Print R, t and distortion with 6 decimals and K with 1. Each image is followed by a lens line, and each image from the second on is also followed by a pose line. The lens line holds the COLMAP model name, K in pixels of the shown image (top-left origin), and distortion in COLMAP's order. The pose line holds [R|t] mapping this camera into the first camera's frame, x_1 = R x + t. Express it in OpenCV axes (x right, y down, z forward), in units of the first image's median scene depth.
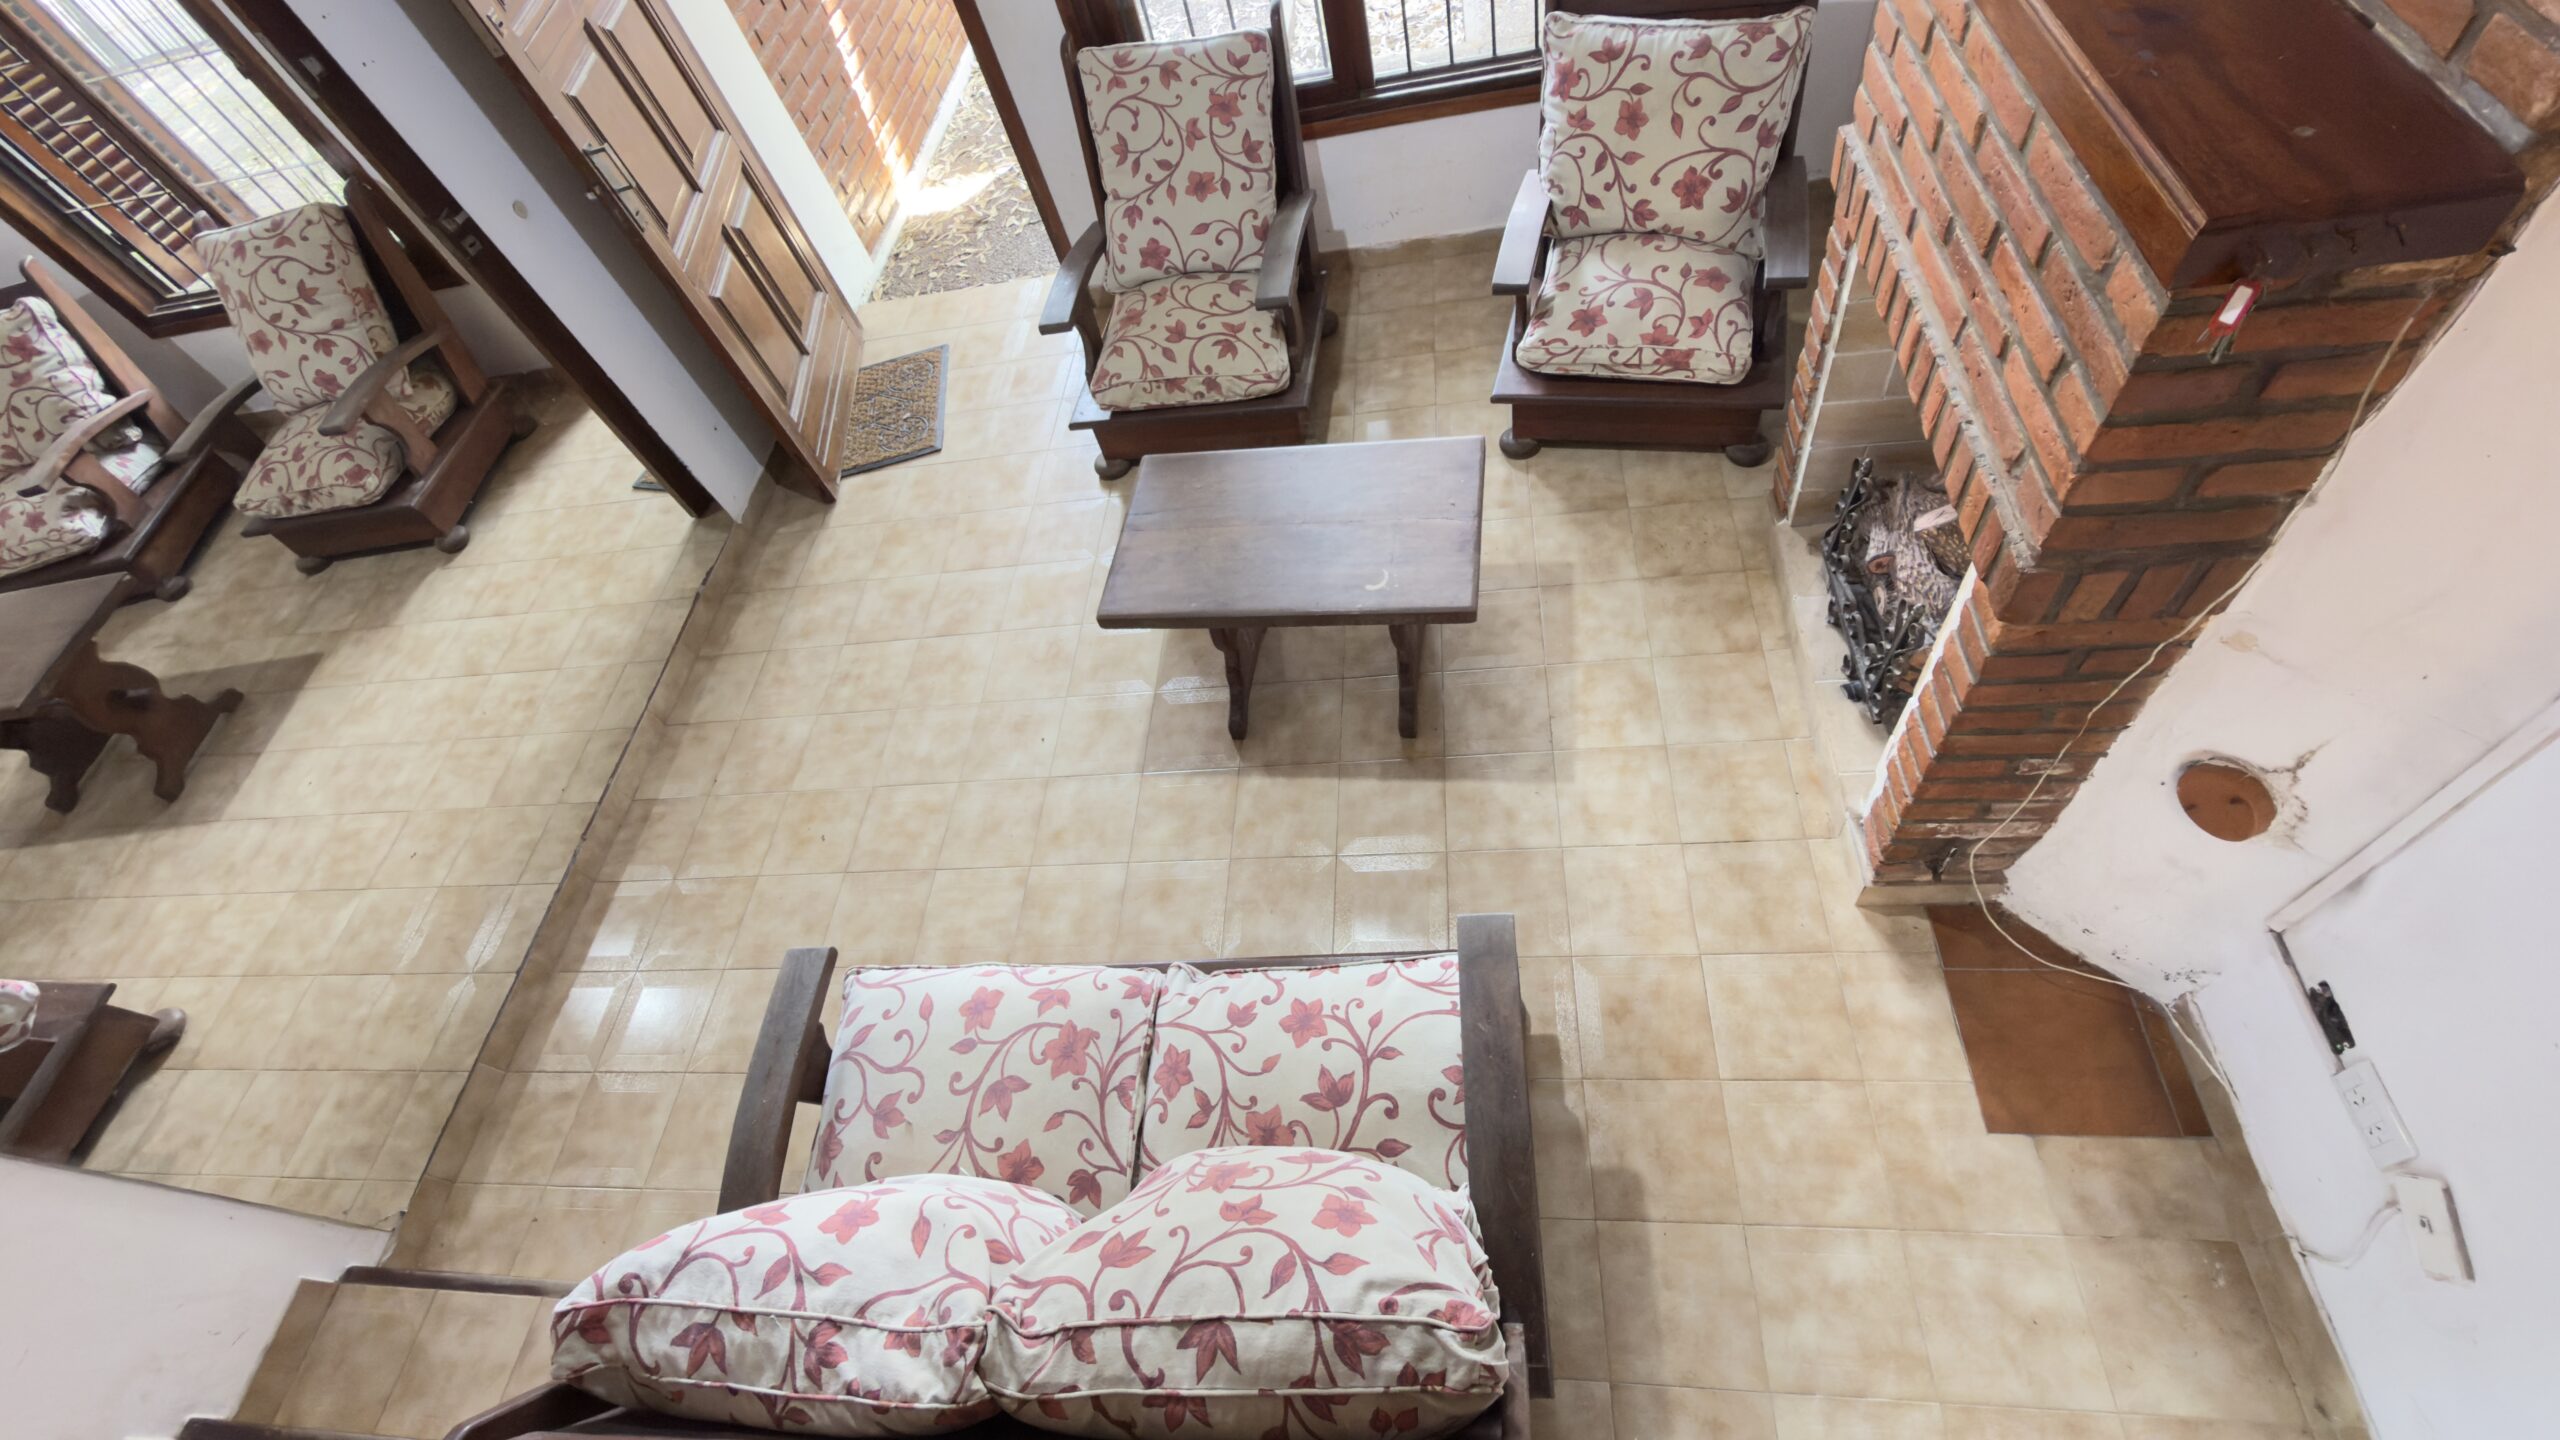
lens RADIAL K [[1092.6, 0, 1280.0], [0, 1092.6, 720.0], [0, 0, 1]] dist [0.003611, 0.000237]
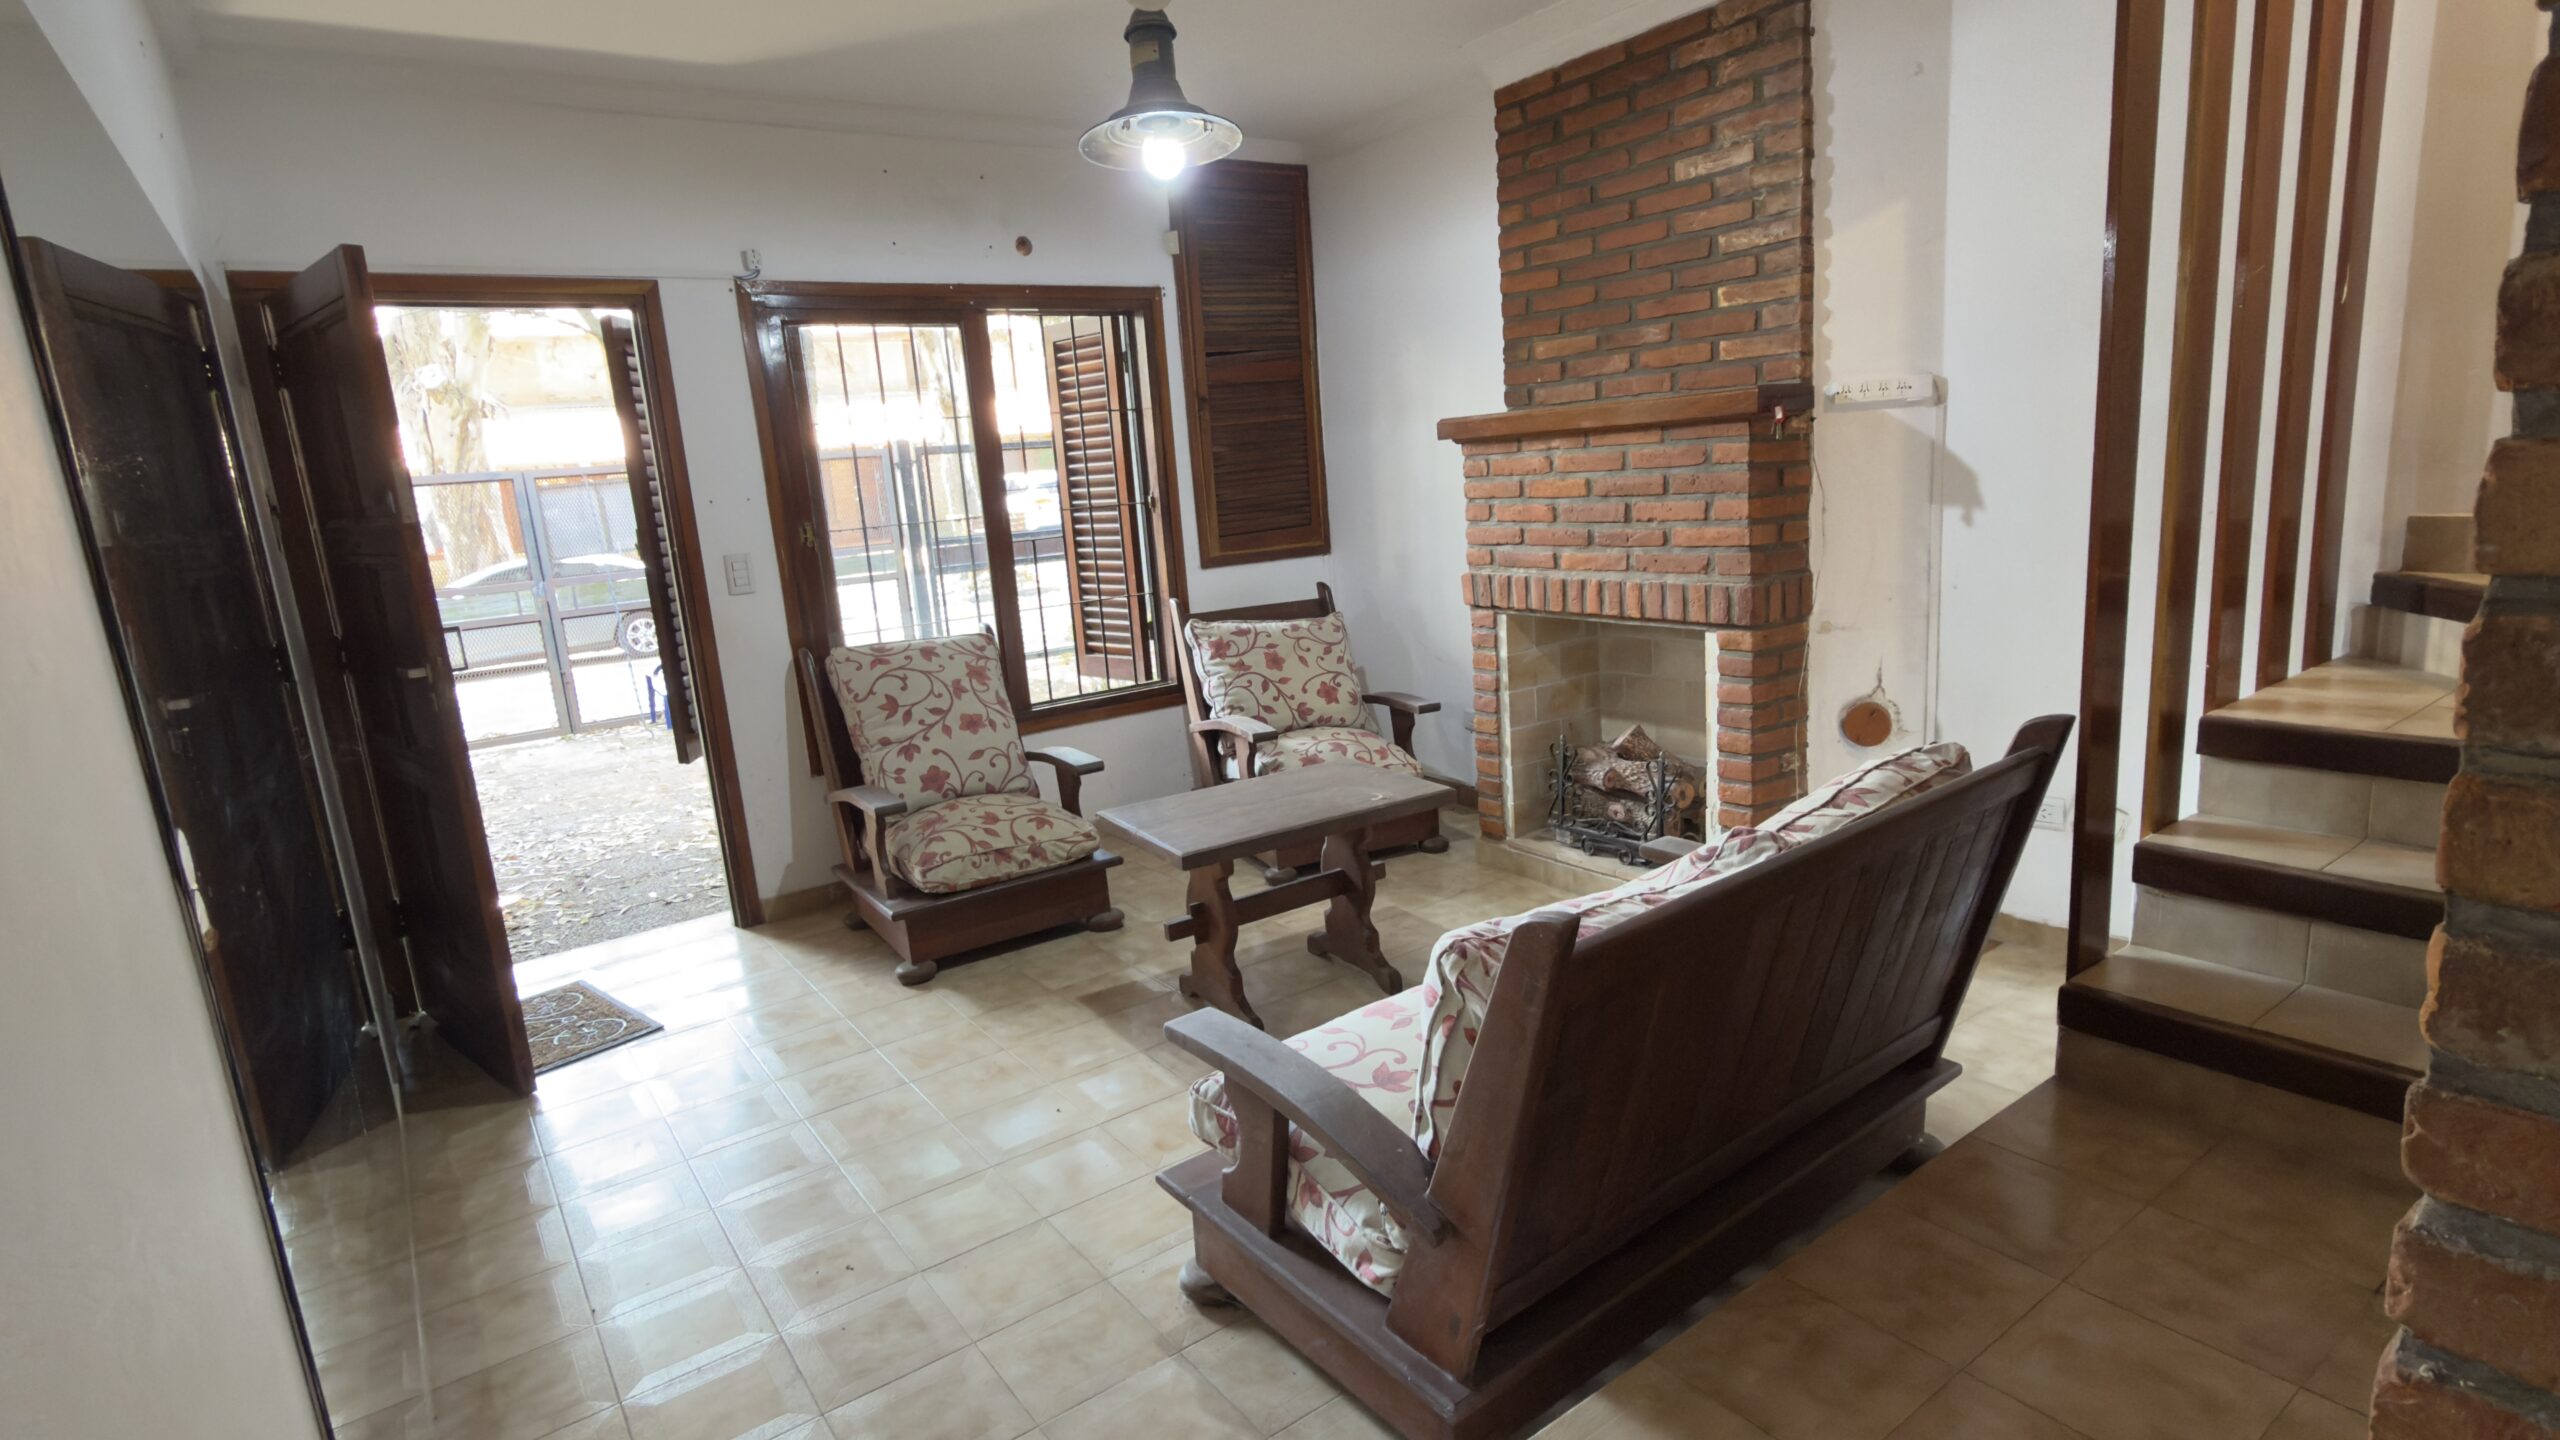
lens RADIAL K [[1296.6, 0, 1280.0], [0, 1296.6, 720.0], [0, 0, 1]] dist [-0.004496, 0.000140]
pose [[0.767003, 0.018746, 0.641369, -0.712796], [0.473005, 0.658891, -0.584917, 0.474917], [-0.433557, 0.752004, 0.496505, 0.173441]]
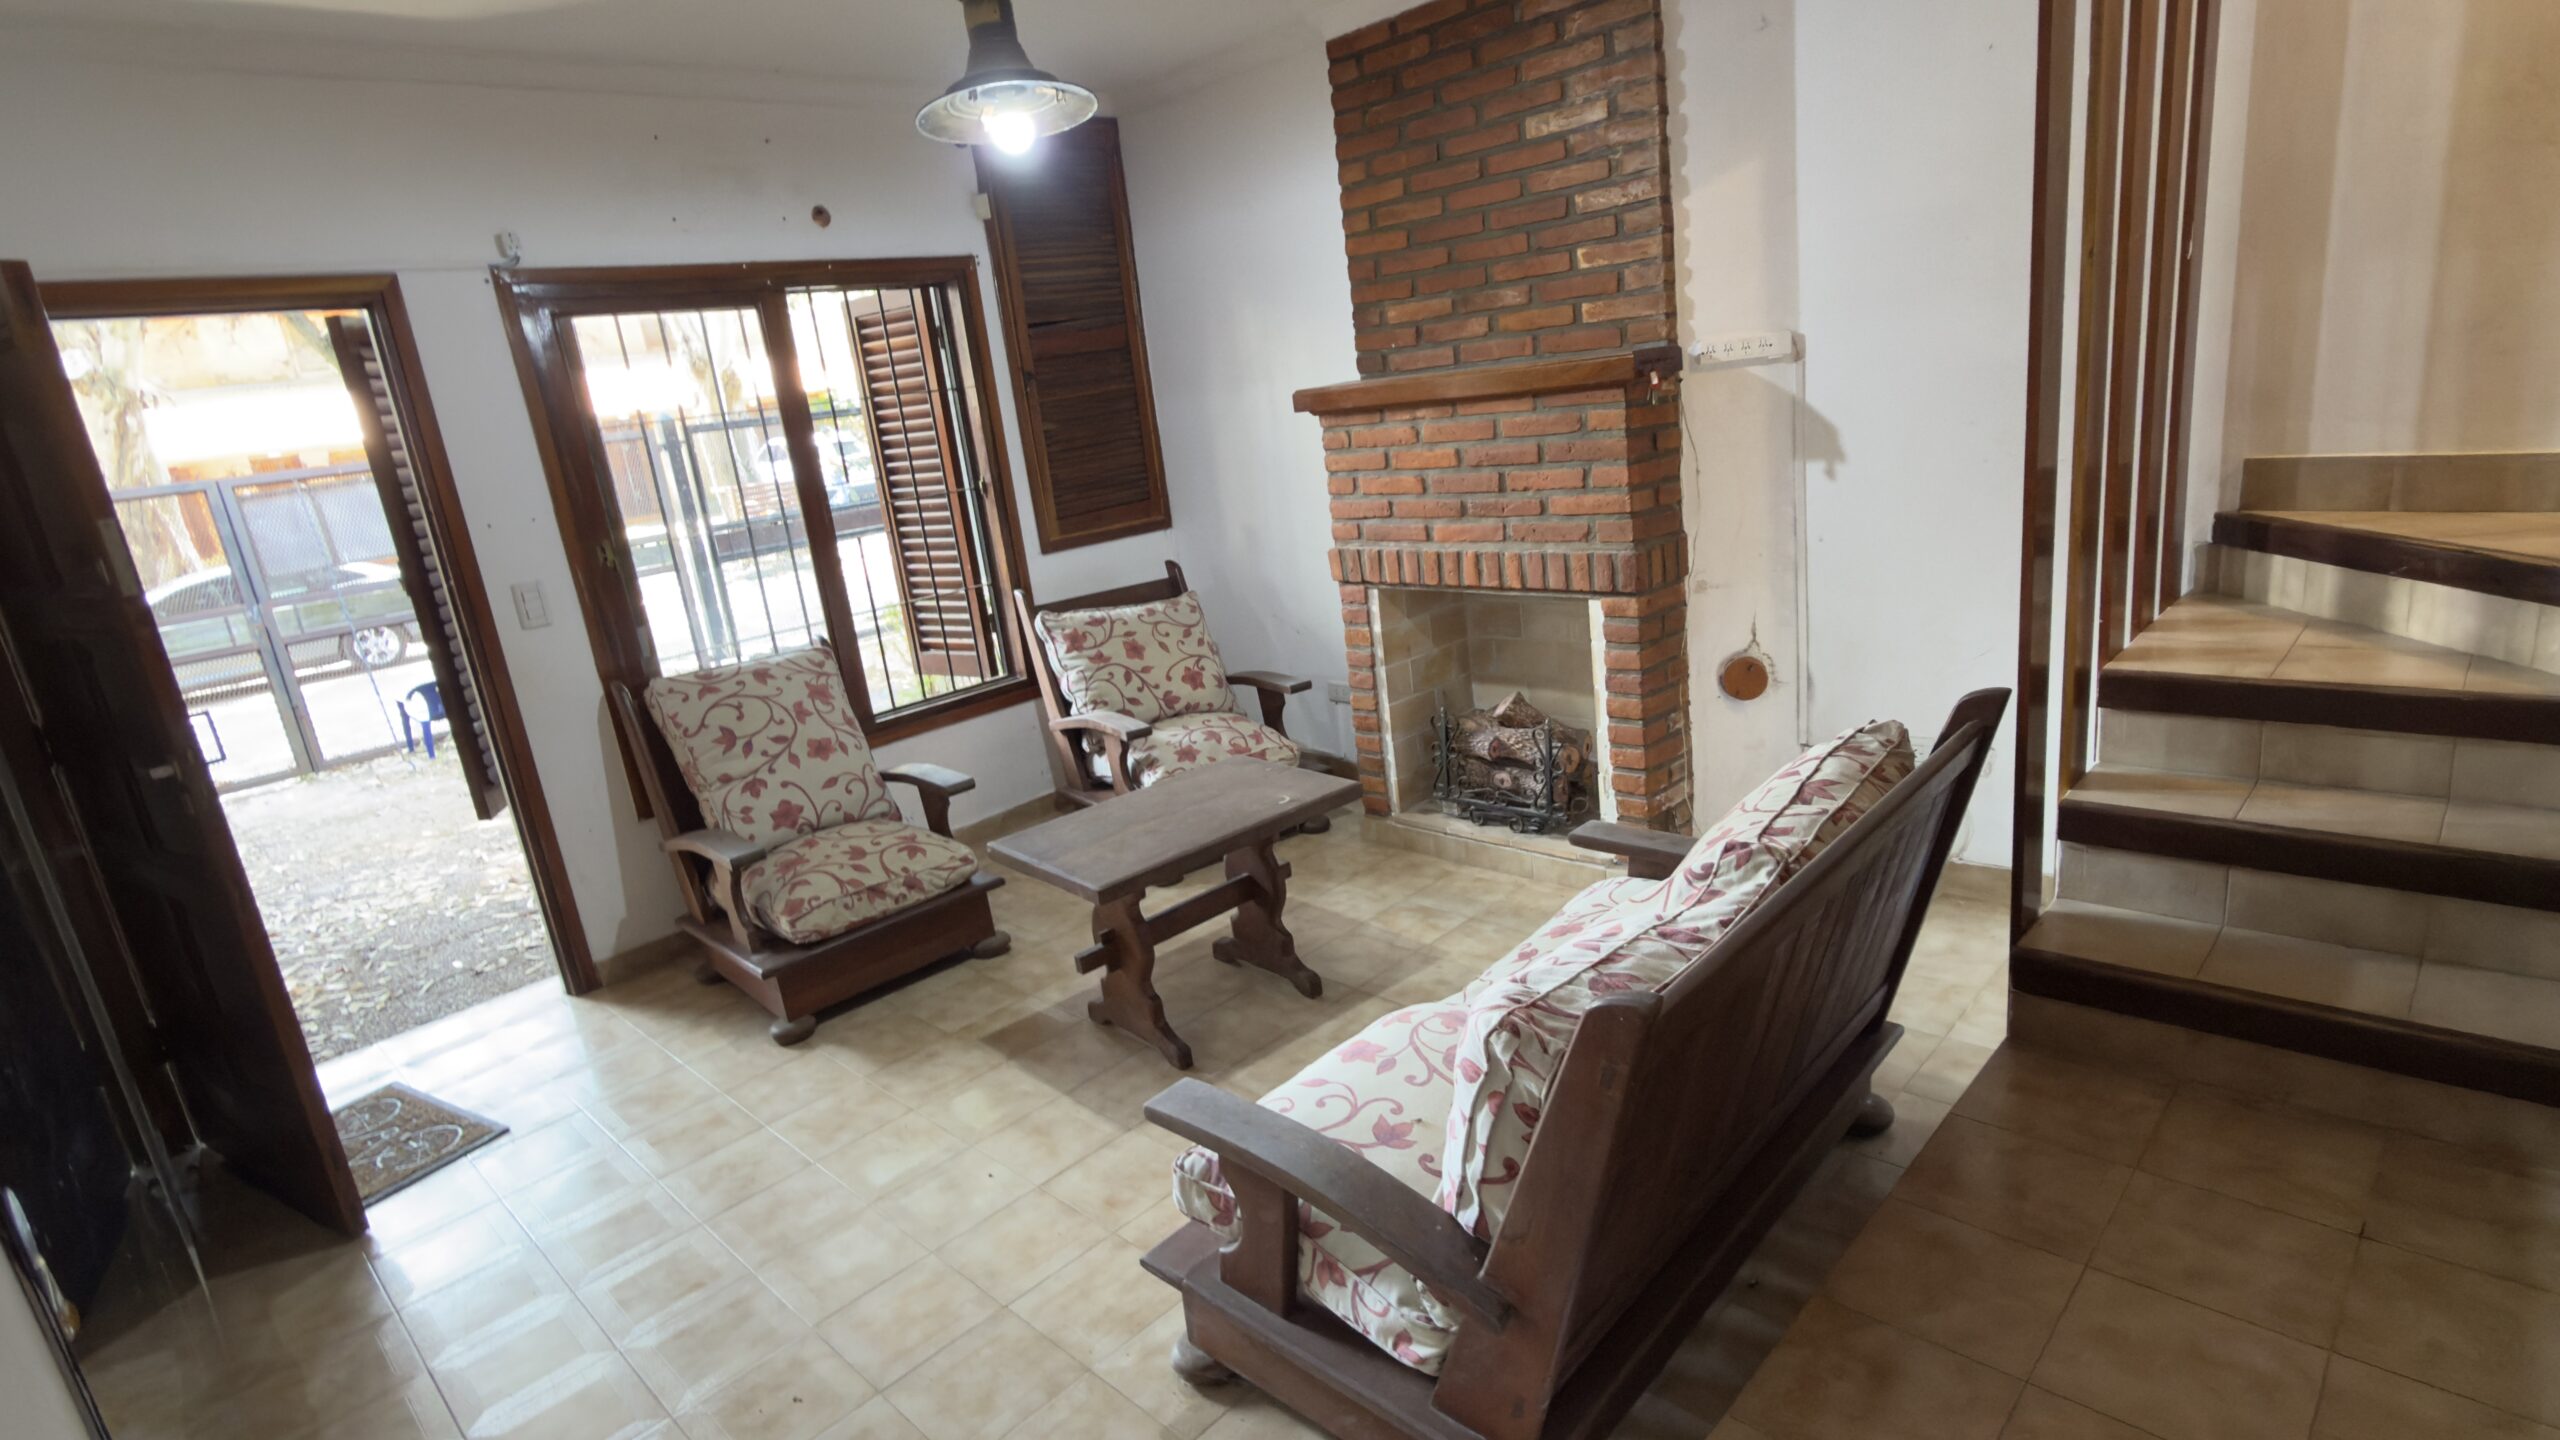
lens RADIAL K [[1296.6, 0, 1280.0], [0, 1296.6, 720.0], [0, 0, 1]] dist [-0.004496, 0.000140]
pose [[0.655343, -0.073171, 0.751779, -0.736002], [0.610317, 0.637692, -0.469960, 0.365844], [-0.445016, 0.766808, 0.462564, 0.195660]]
